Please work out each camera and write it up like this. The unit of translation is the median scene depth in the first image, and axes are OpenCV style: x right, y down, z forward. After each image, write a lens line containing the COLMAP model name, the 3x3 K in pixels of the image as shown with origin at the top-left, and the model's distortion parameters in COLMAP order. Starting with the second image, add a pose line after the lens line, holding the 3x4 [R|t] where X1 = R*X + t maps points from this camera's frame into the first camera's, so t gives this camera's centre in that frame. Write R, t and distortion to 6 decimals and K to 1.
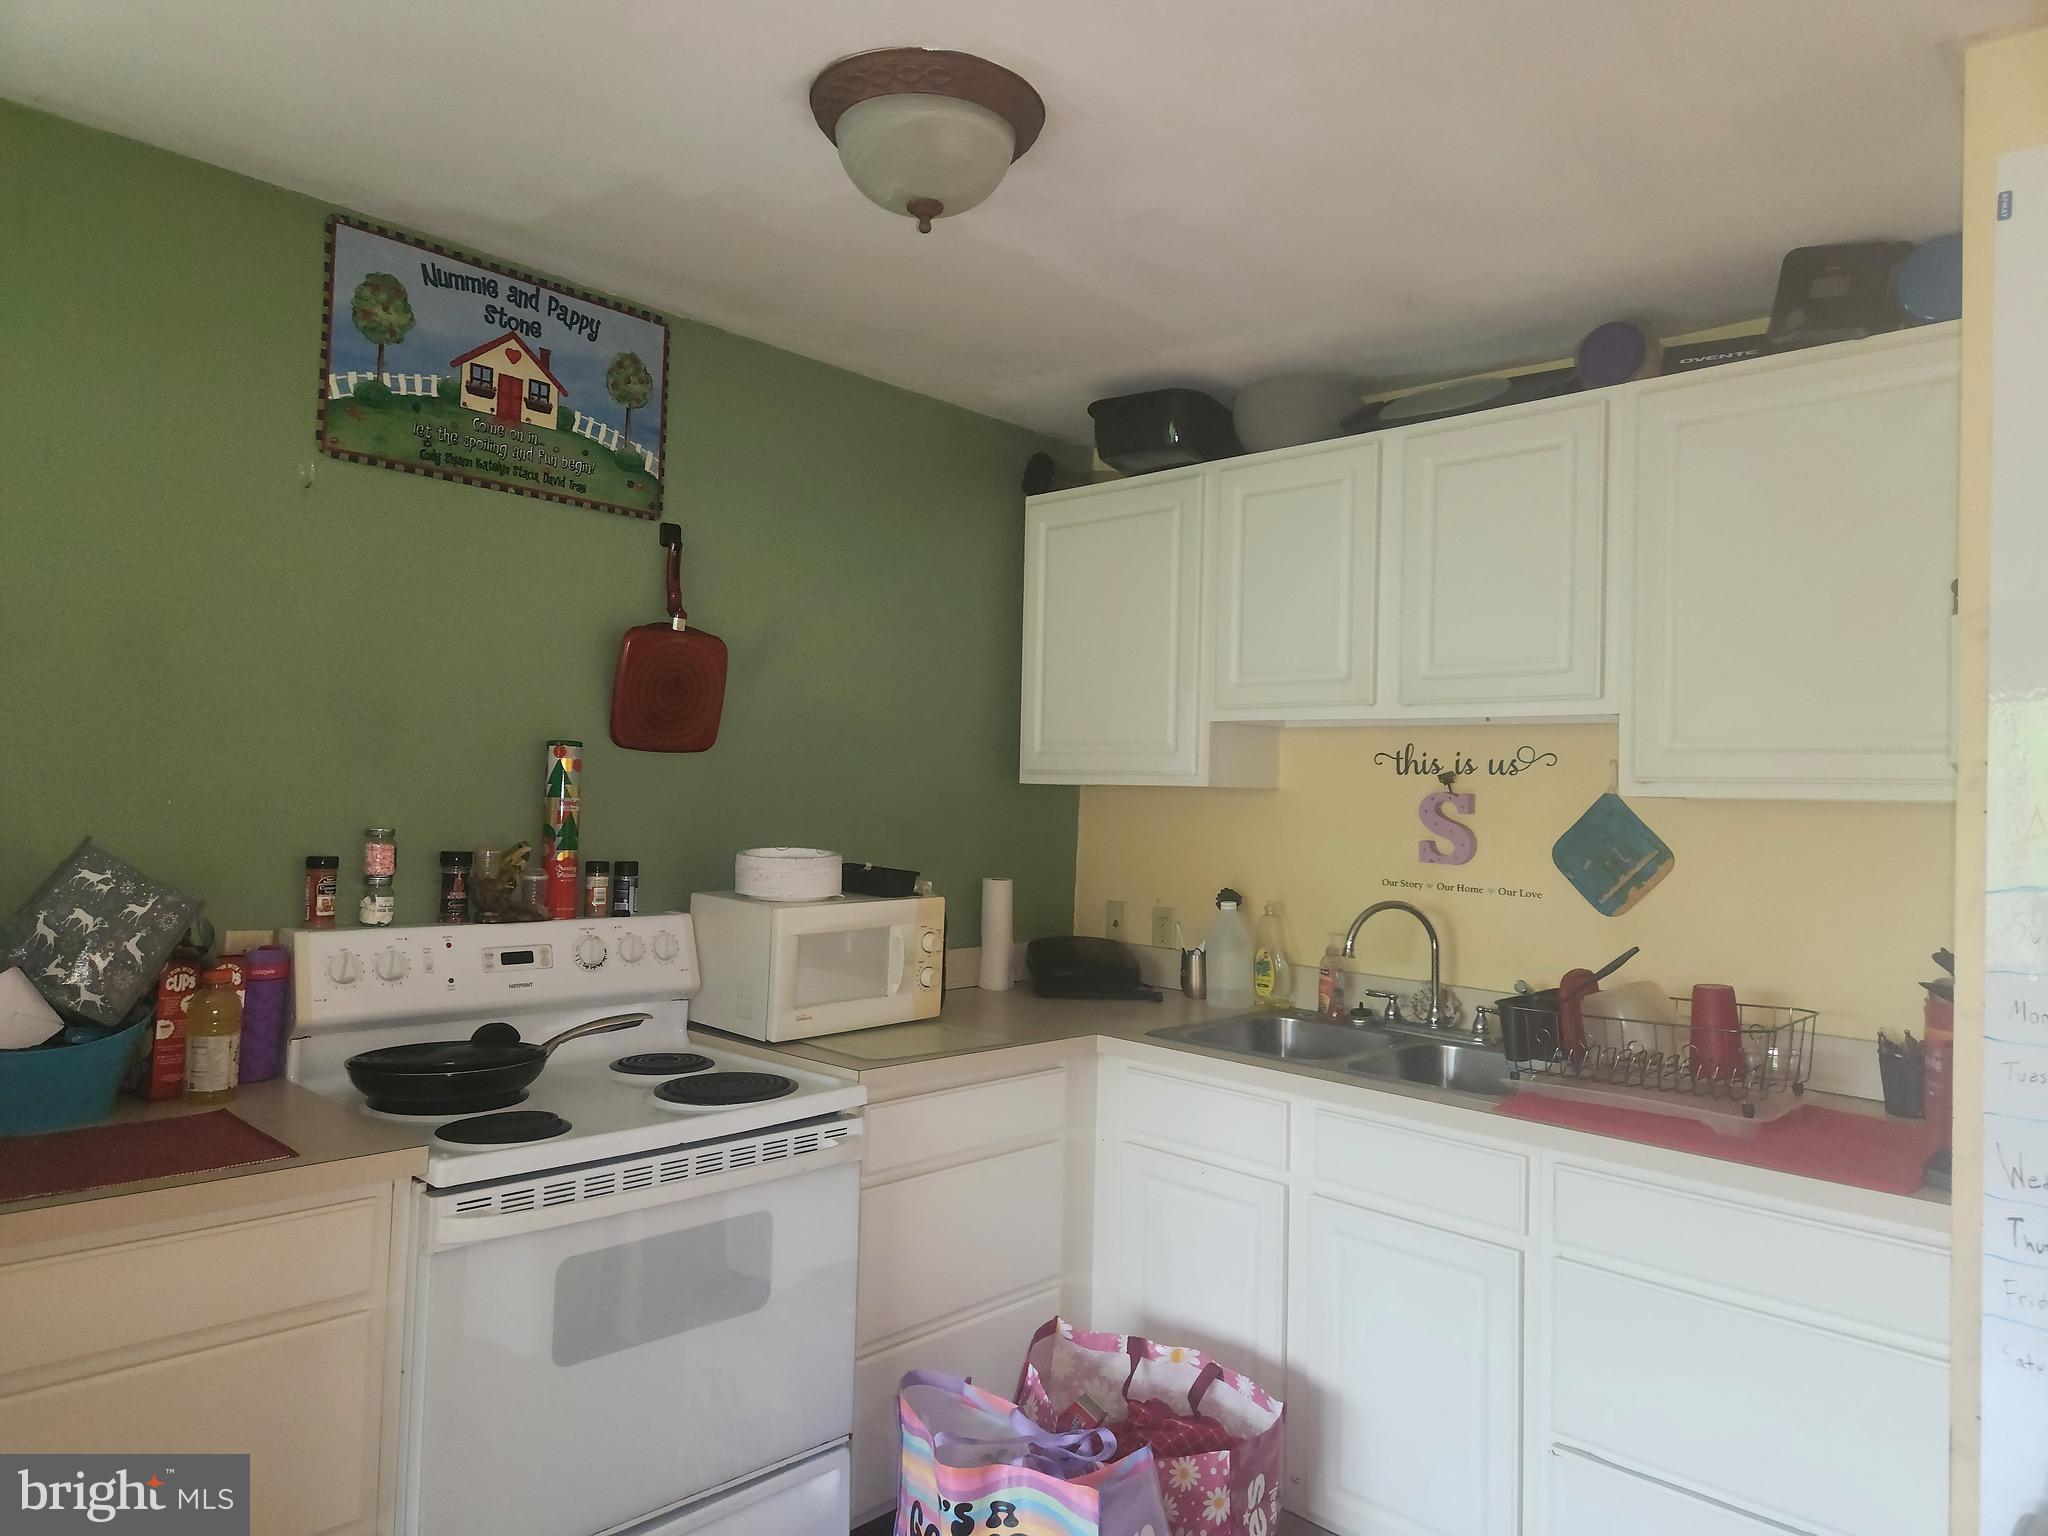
lens RADIAL K [[1387.7, 0, 1040.9], [0, 1387.7, 751.6], [0, 0, 1]] dist [0.051215, -0.020189]
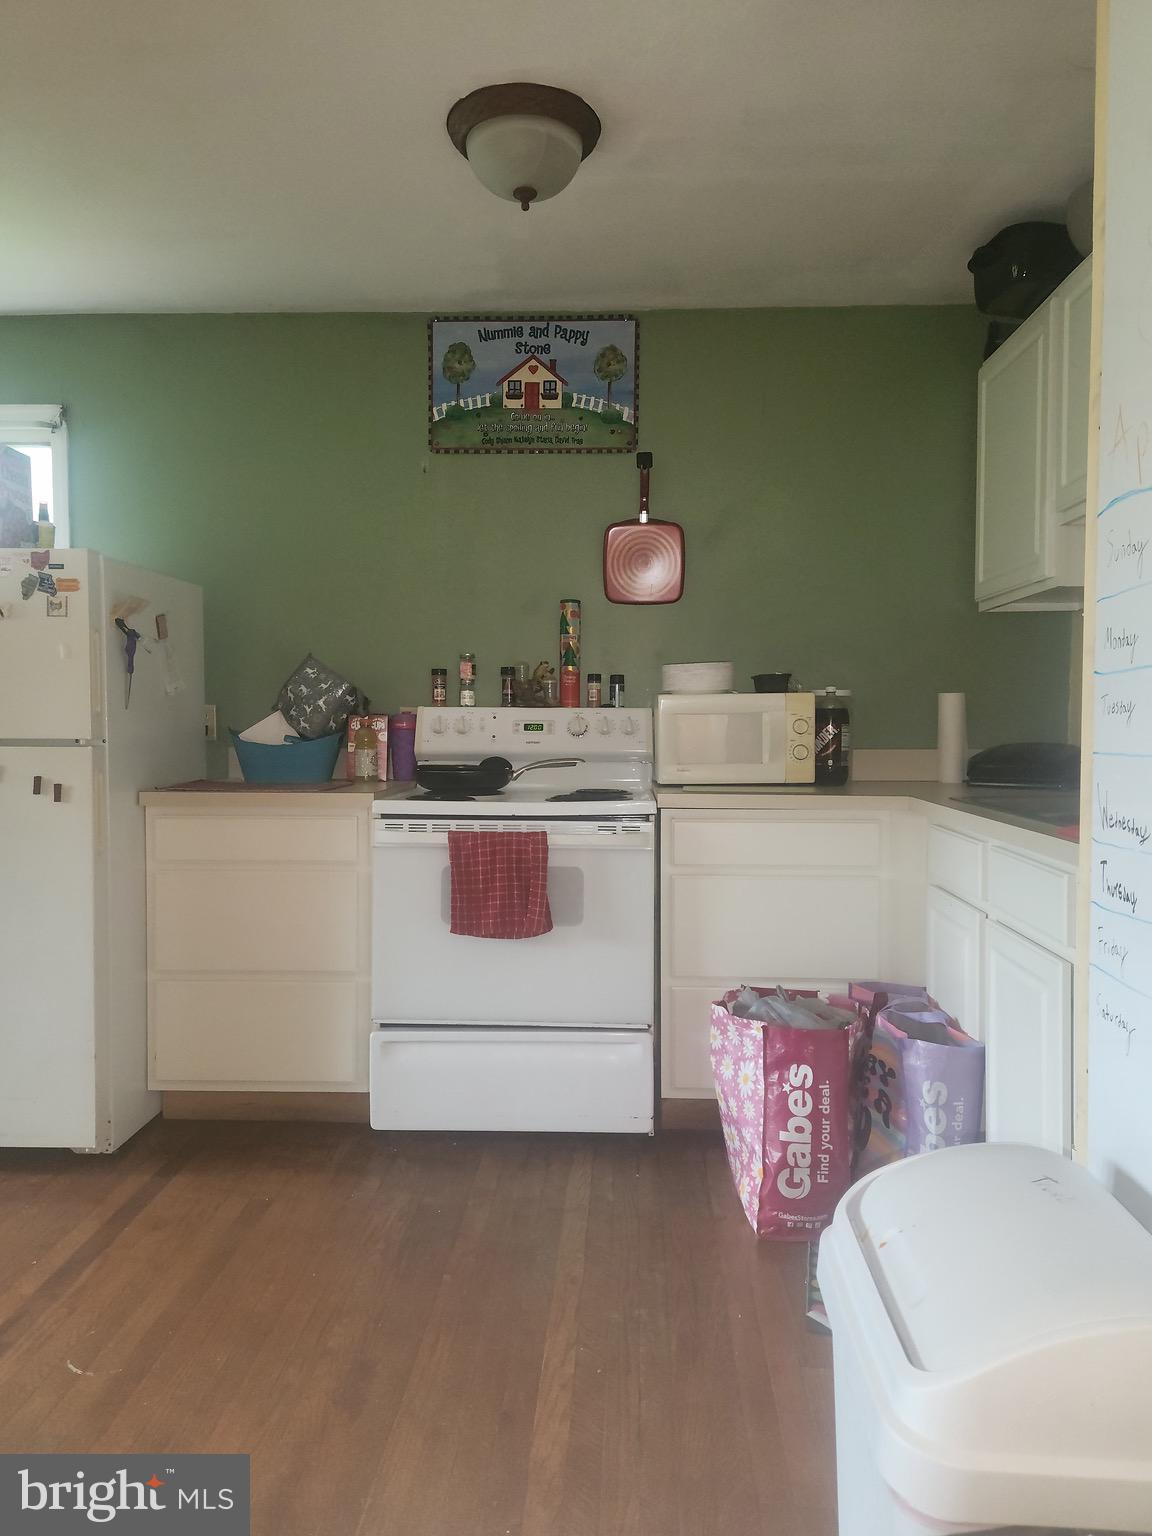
lens RADIAL K [[1040.8, 0, 585.7], [0, 1040.8, 768.7], [0, 0, 1]] dist [0.051215, -0.020189]
pose [[0.647251, 0.010289, -0.762208, 0.623010], [0.042098, 0.997900, 0.049219, 0.134043], [0.761114, -0.063944, 0.645459, 0.213400]]
